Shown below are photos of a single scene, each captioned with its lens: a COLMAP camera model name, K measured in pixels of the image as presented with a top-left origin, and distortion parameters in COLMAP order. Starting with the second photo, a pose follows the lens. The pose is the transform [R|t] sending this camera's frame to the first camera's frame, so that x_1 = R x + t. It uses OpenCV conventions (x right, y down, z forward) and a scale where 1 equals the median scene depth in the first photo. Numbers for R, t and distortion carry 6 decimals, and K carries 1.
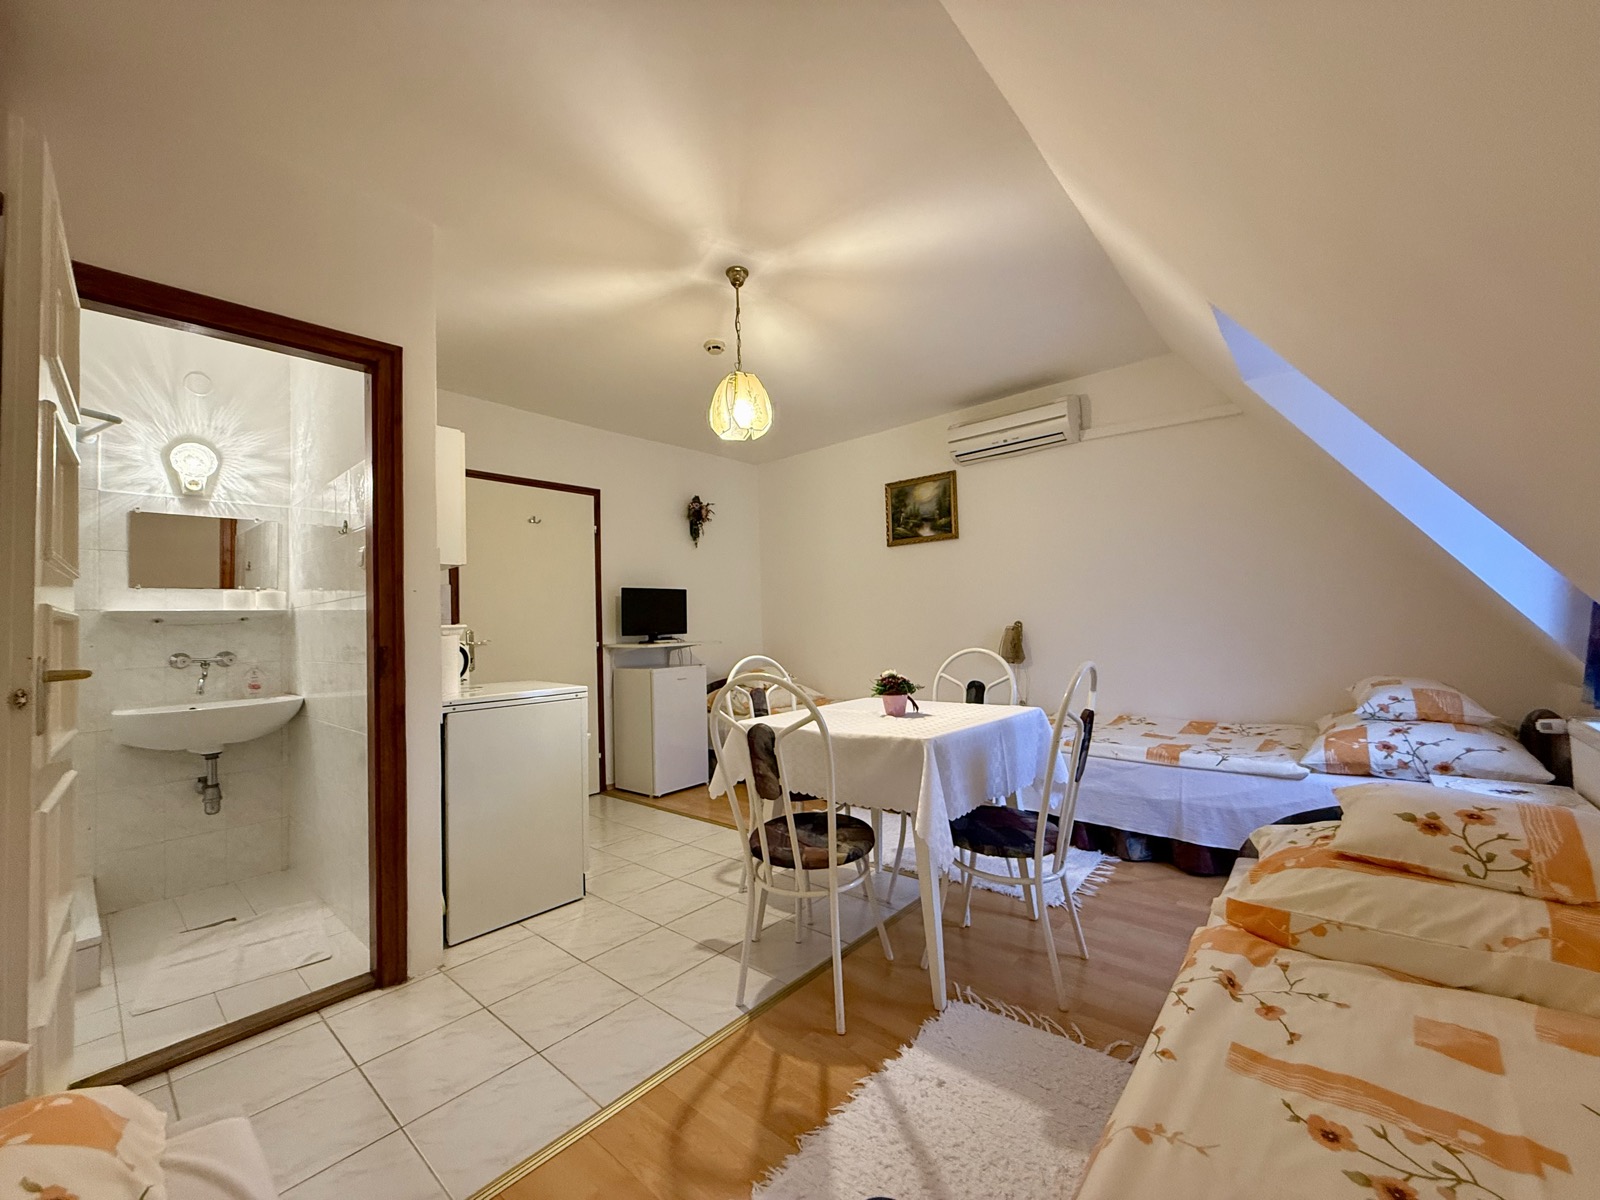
lens RADIAL K [[632.8, 0, 797.7], [0, 632.8, 603.6], [0, 0, 1]] dist [-0.012989, -0.000022]
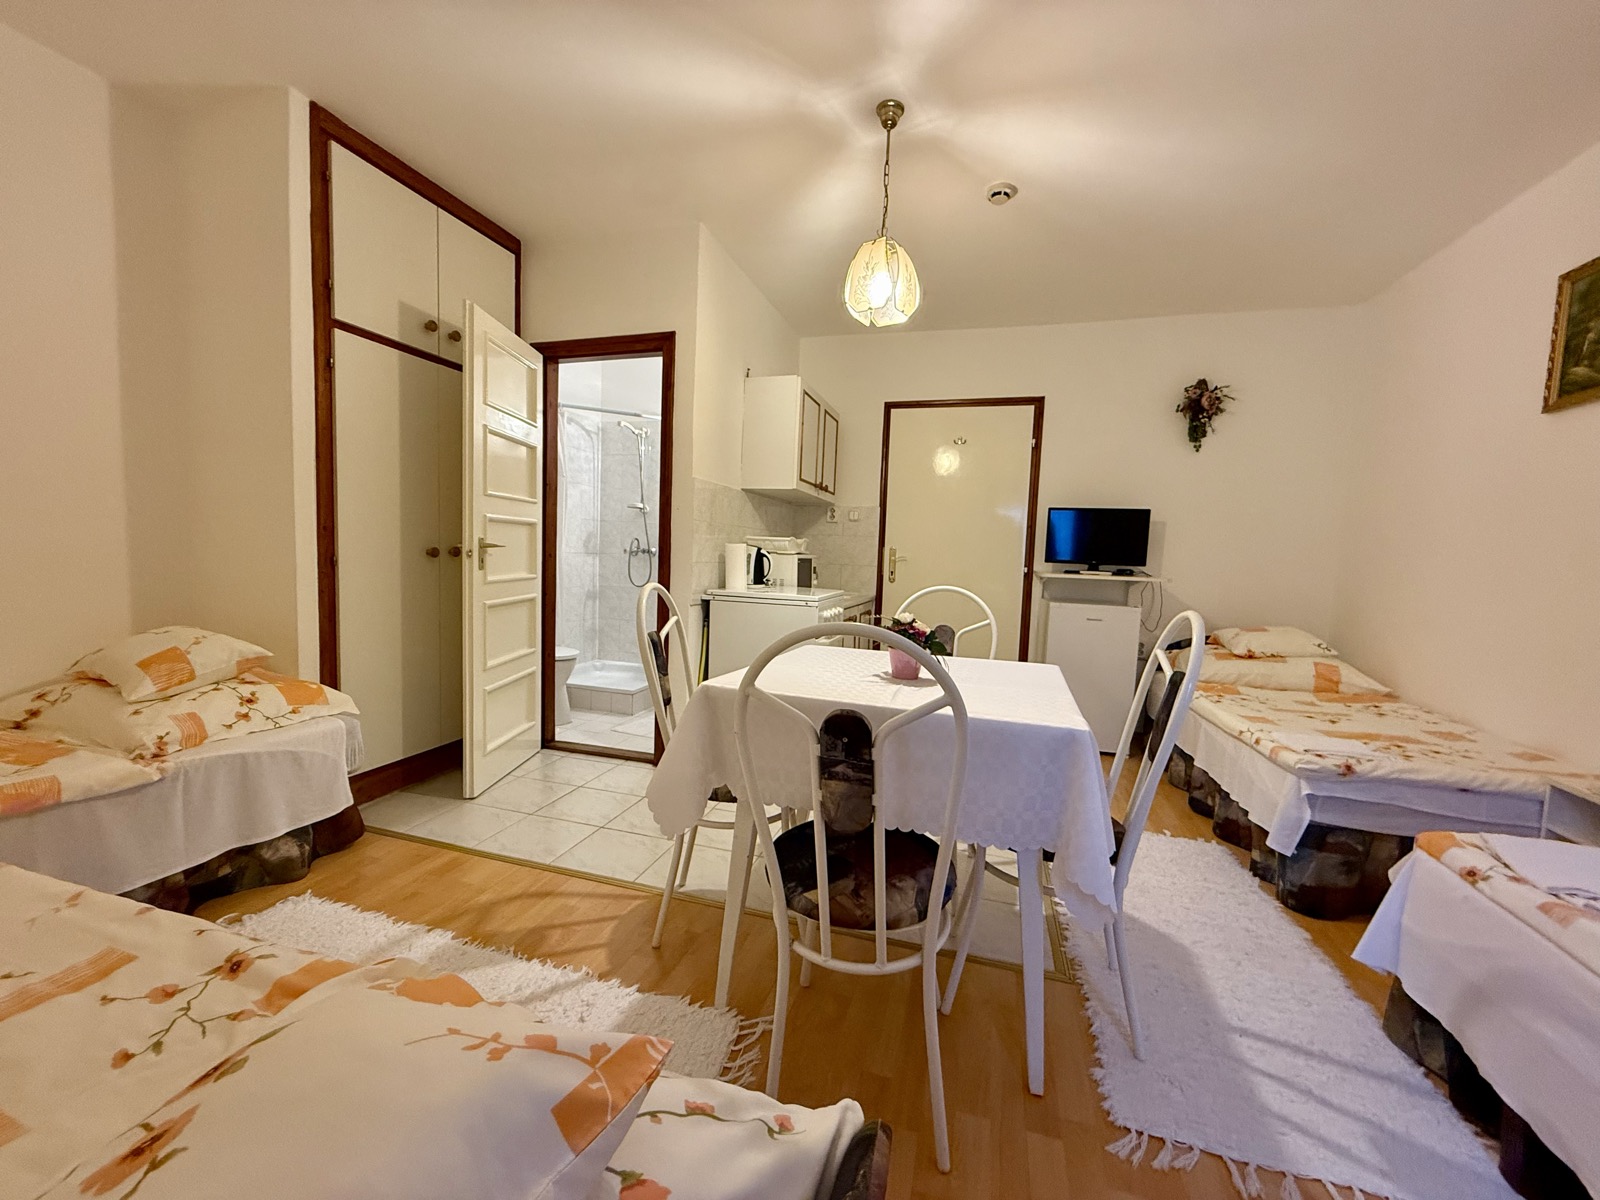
lens RADIAL K [[635.9, 0, 798.0], [0, 635.9, 600.0], [0, 0, 1]] dist [-0.001468, -0.000026]
pose [[0.406546, 0.117077, -0.906098, 0.392085], [-0.021799, 0.992716, 0.118489, 0.005259], [0.913370, -0.028419, 0.406137, 0.315407]]
